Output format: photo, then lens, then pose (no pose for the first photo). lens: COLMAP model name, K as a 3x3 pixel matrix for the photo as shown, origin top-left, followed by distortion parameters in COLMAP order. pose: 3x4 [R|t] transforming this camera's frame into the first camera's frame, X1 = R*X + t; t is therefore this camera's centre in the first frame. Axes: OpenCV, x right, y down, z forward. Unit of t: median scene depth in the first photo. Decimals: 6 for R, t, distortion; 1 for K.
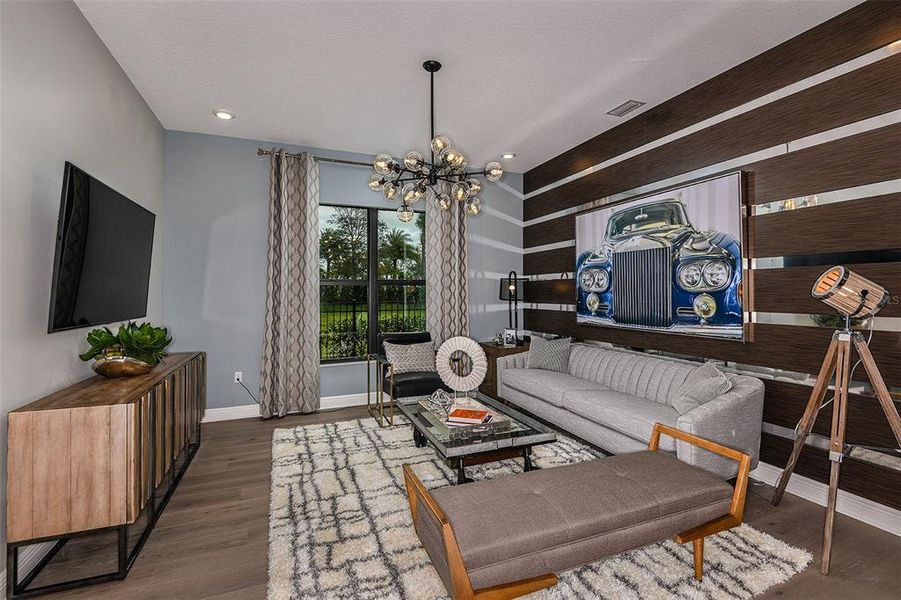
lens RADIAL K [[416.7, 0, 457.9], [0, 416.7, 286.8], [0, 0, 1]] dist [0.013702, -0.014473]
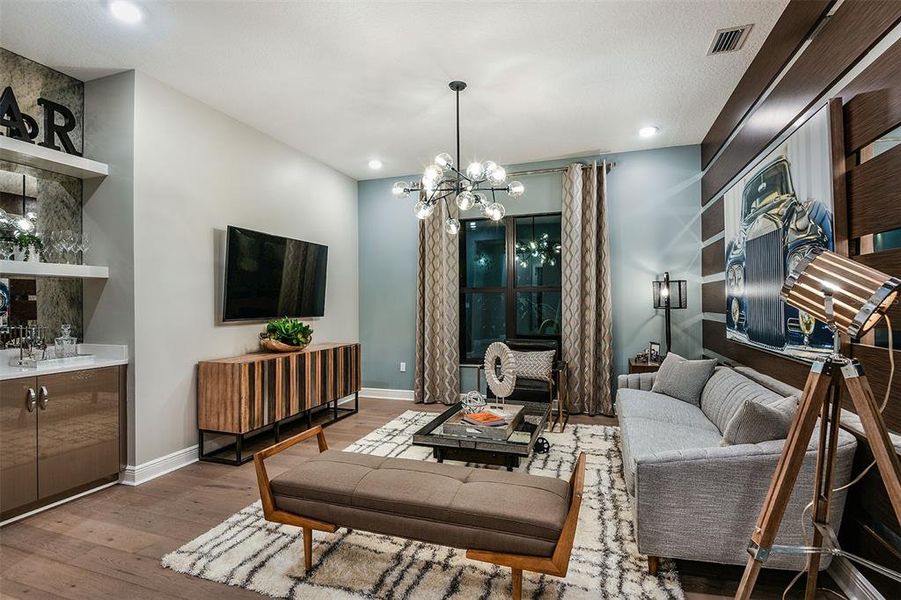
lens RADIAL K [[453.0, 0, 450.5], [0, 453.0, 300.0], [0, 0, 1]] dist [-0.004207, -0.001071]
pose [[0.745727, -0.004407, -0.666237, 0.623689], [0.012439, 0.999896, 0.007309, 0.008217], [0.666136, -0.013738, 0.745704, 0.108840]]
